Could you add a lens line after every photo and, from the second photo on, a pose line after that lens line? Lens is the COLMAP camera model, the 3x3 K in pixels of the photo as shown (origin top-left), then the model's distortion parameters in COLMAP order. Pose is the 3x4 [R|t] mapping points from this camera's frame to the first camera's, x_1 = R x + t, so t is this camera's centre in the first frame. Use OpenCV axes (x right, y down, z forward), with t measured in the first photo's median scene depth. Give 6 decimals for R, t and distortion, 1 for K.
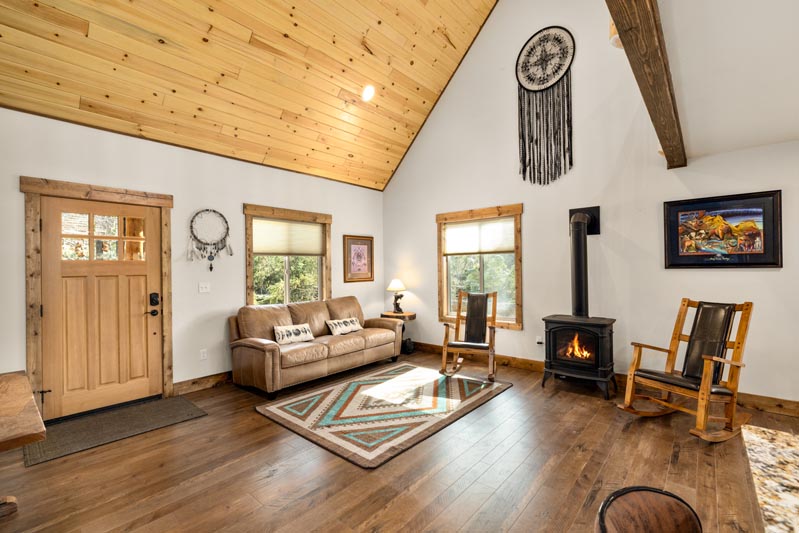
lens RADIAL K [[359.2, 0, 397.3], [0, 359.2, 267.0], [0, 0, 1]] dist [-0.007783, 0.002697]
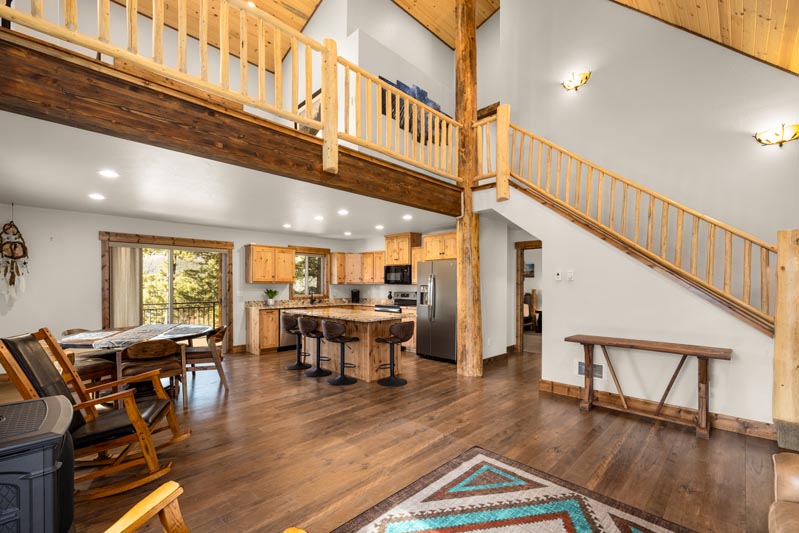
lens RADIAL K [[341.6, 0, 395.0], [0, 341.6, 287.5], [0, 0, 1]] dist [0.004928, -0.000289]
pose [[-0.997049, 0.011180, 0.075955, 0.065117], [0.011323, 0.999935, 0.001445, 0.007499], [-0.075933, 0.002301, -0.997110, 1.342028]]
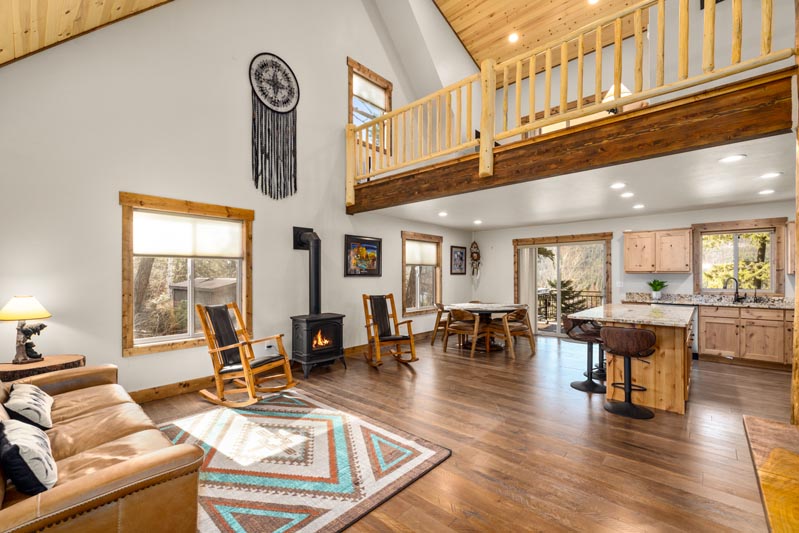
lens RADIAL K [[341.6, 0, 401.2], [0, 341.6, 273.3], [0, 0, 1]] dist [0.004928, -0.000289]
pose [[0.014378, 0.017015, 0.999752, -0.713428], [-0.004689, 0.999845, -0.016950, 0.012186], [-0.999886, -0.004444, 0.014455, 0.701941]]
